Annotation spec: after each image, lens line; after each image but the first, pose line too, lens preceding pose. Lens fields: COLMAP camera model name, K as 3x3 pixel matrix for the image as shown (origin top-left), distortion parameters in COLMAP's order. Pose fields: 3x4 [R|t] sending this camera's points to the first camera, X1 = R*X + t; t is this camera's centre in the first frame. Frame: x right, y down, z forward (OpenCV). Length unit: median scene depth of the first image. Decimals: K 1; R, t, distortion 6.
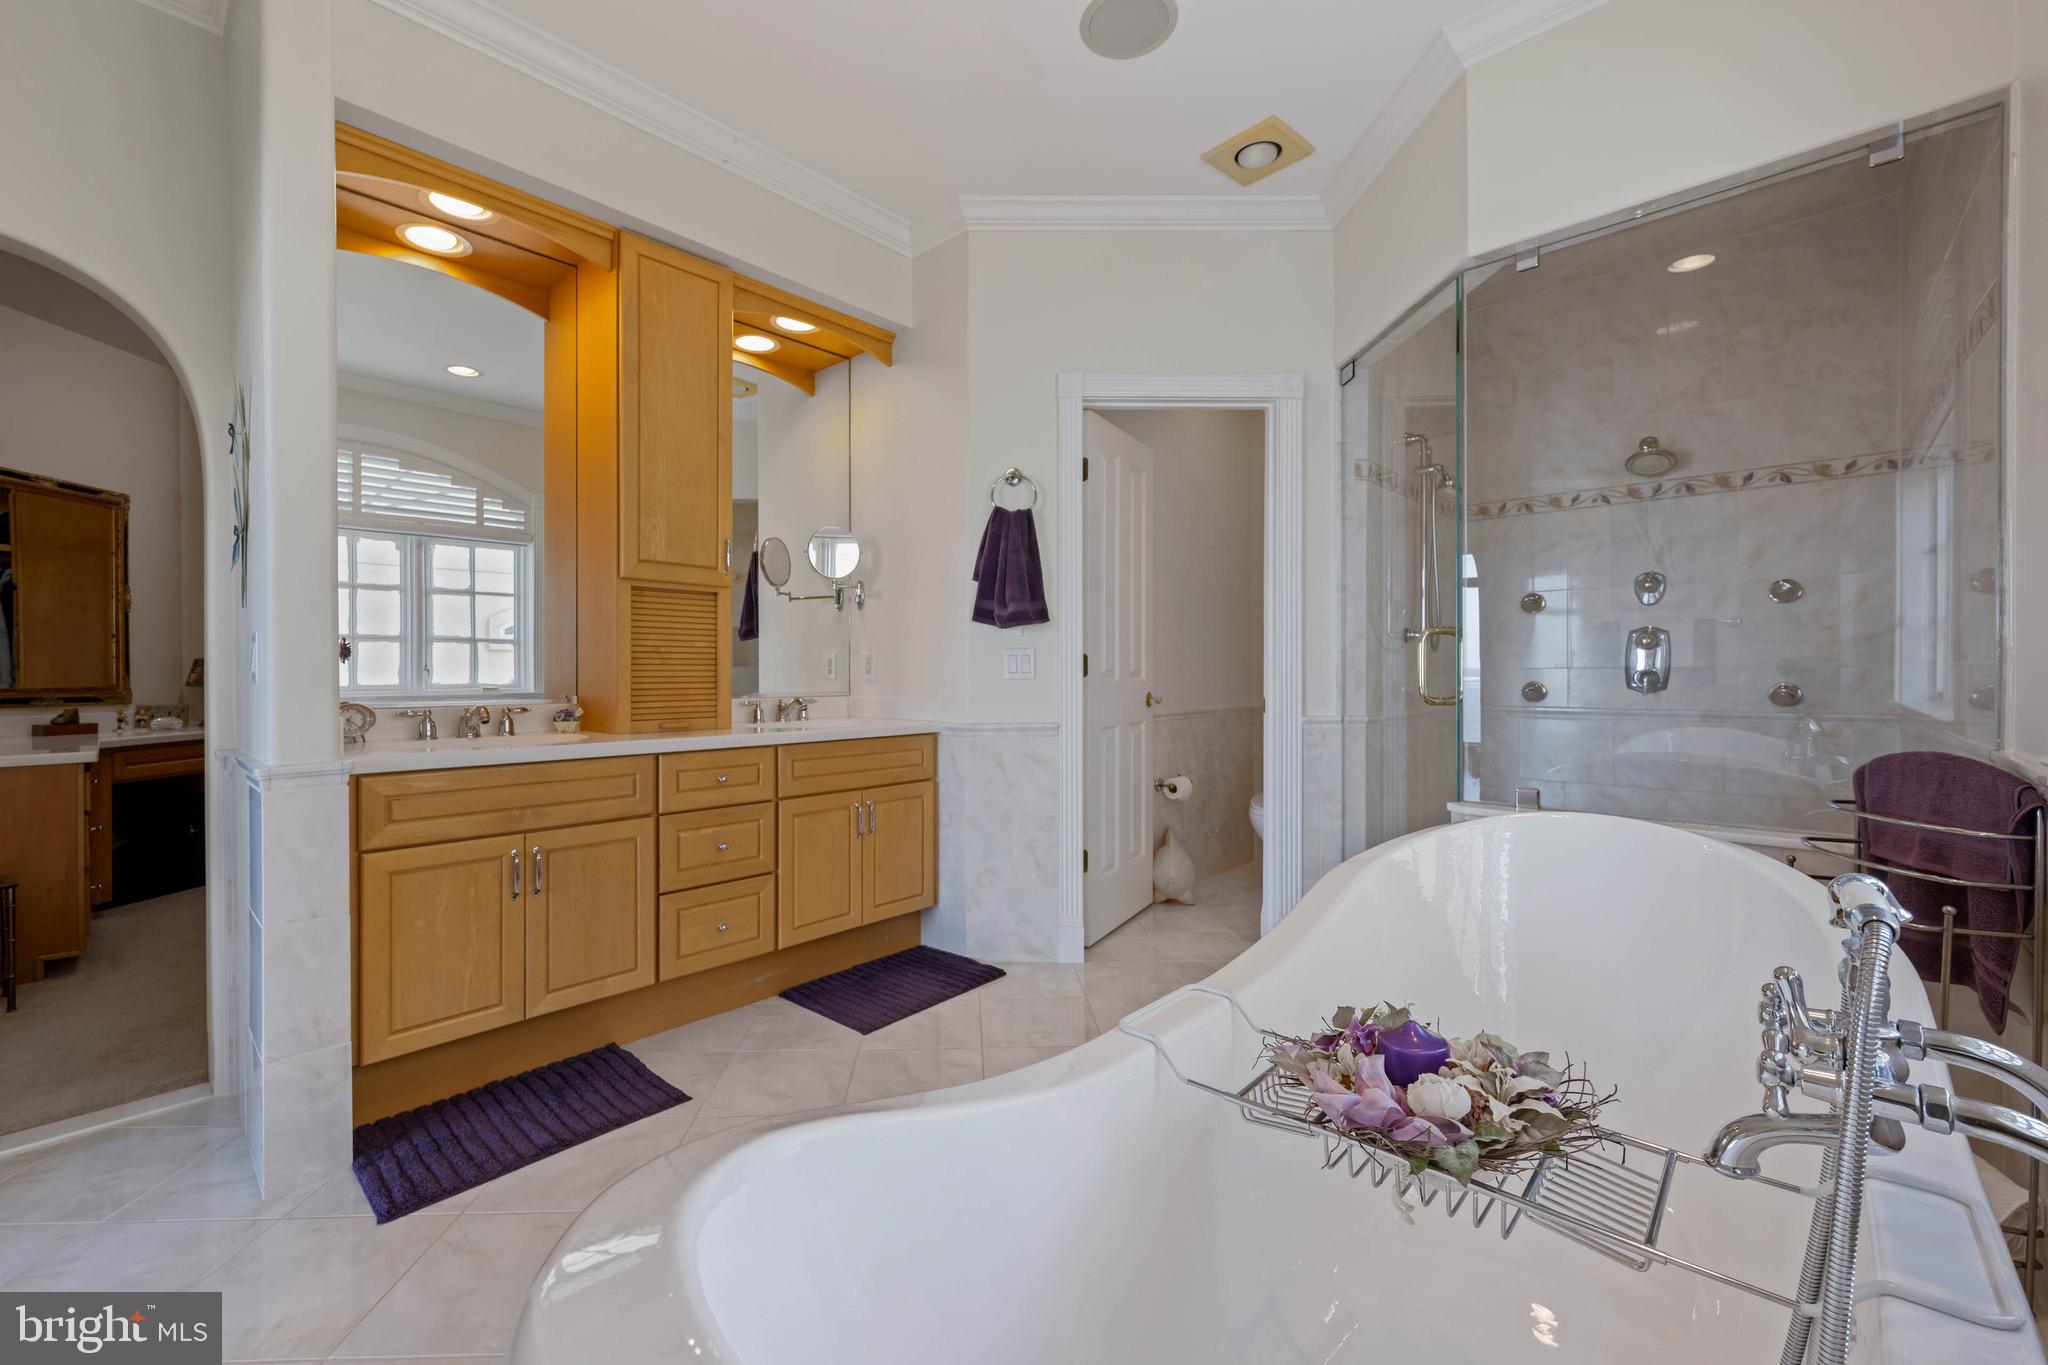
lens RADIAL K [[801.8, 0, 1038.9], [0, 801.8, 676.2], [0, 0, 1]] dist [0.001489, 0.000261]
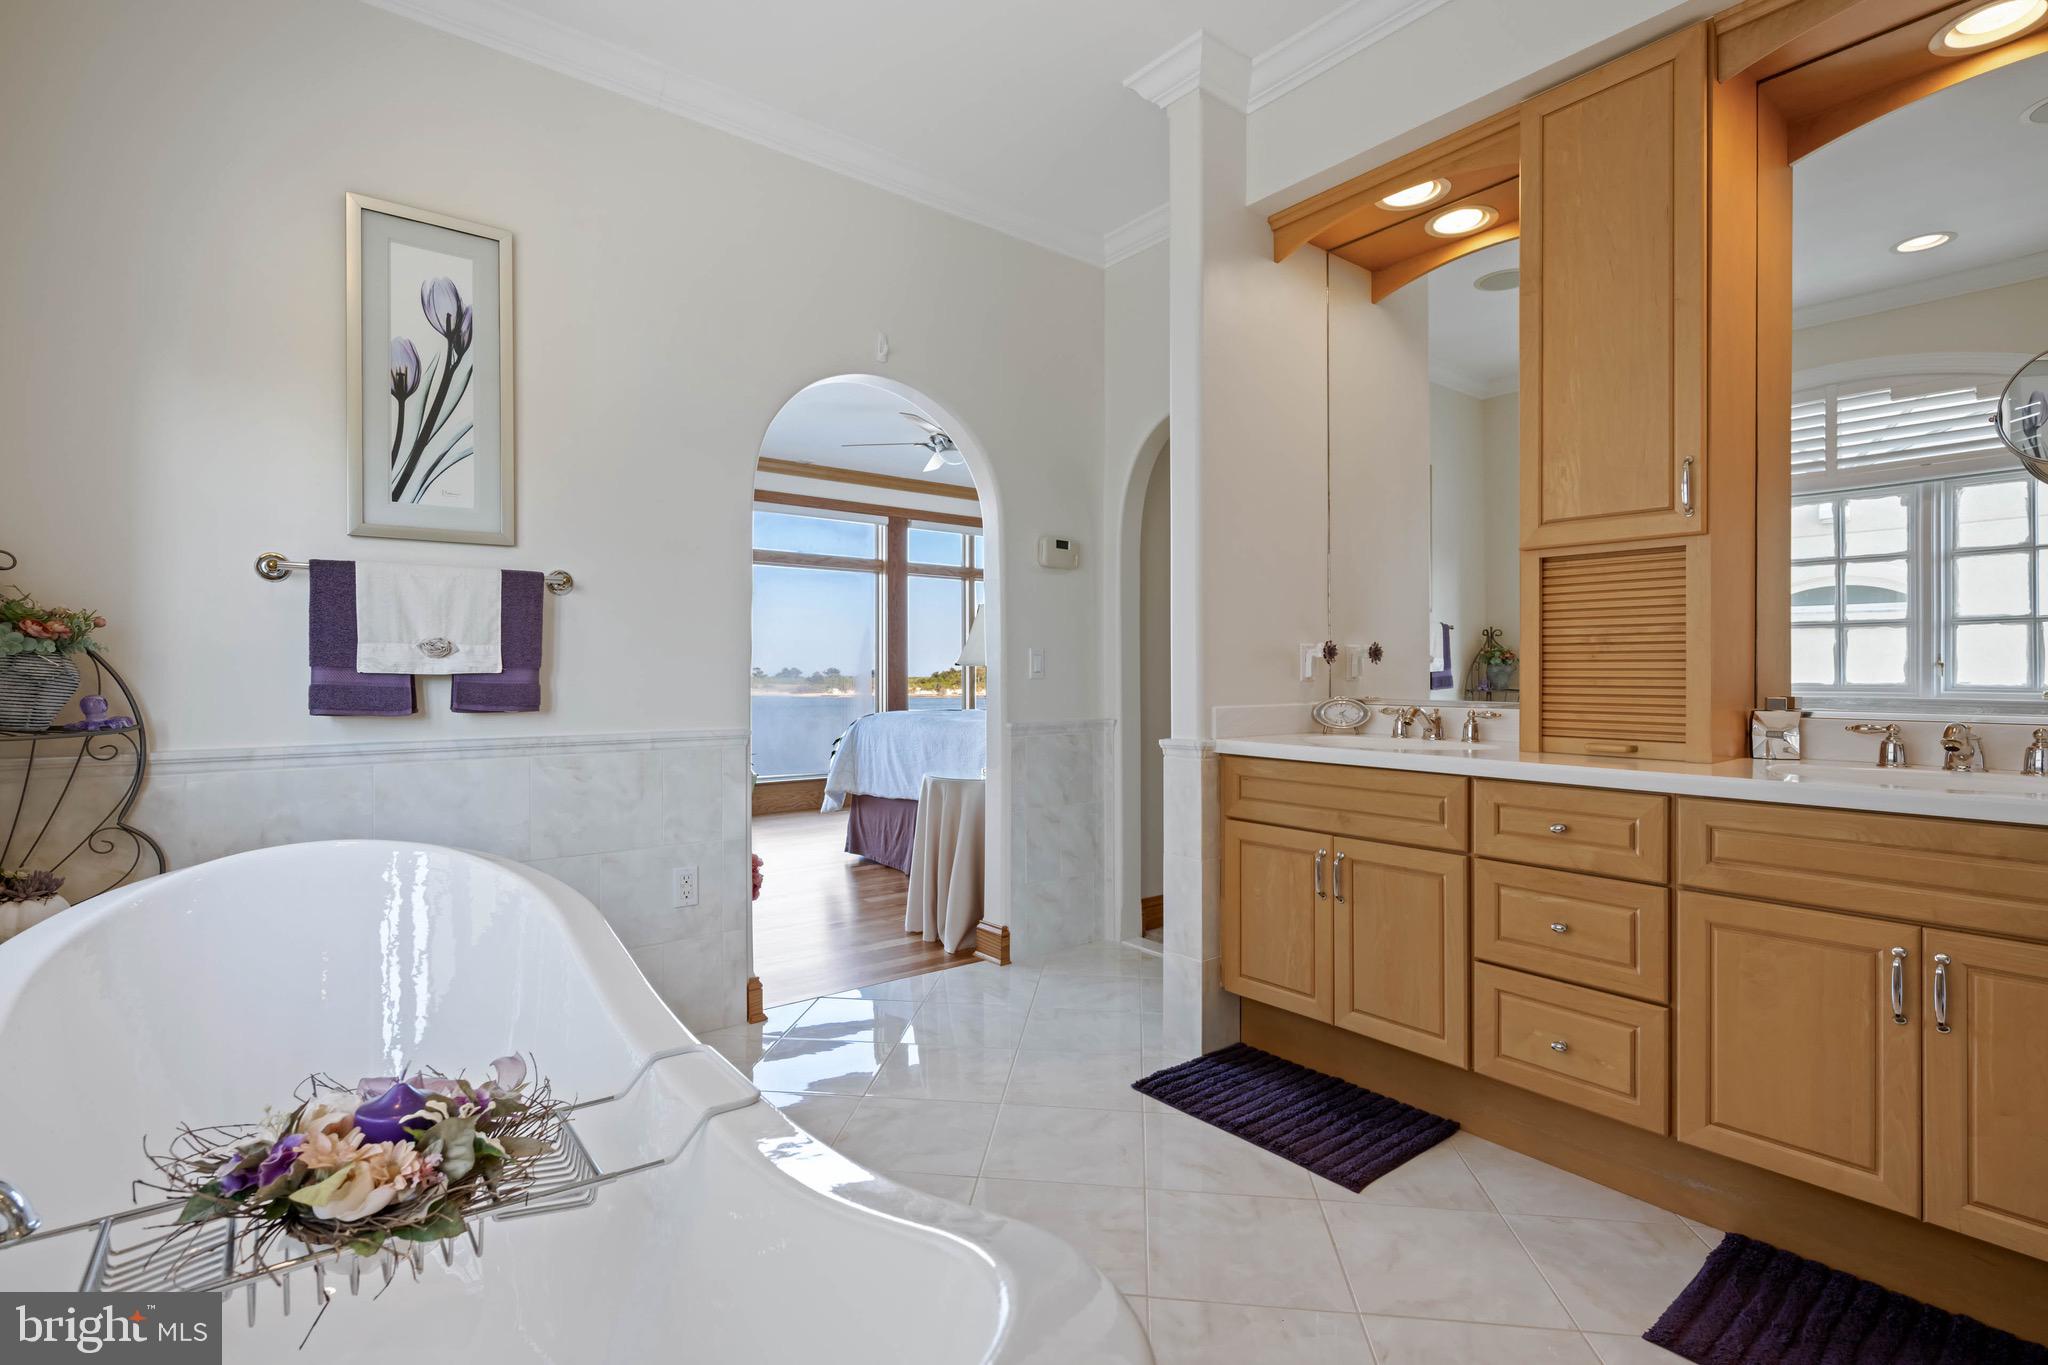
lens RADIAL K [[958.0, 0, 1024.0], [0, 958.0, 682.5], [0, 0, 1]] dist [-0.000934, -0.000186]
pose [[-0.171409, 0.017667, -0.985042, 0.437876], [-0.002029, 0.999831, 0.018286, -0.009879], [0.985198, 0.005133, -0.171344, 0.624846]]
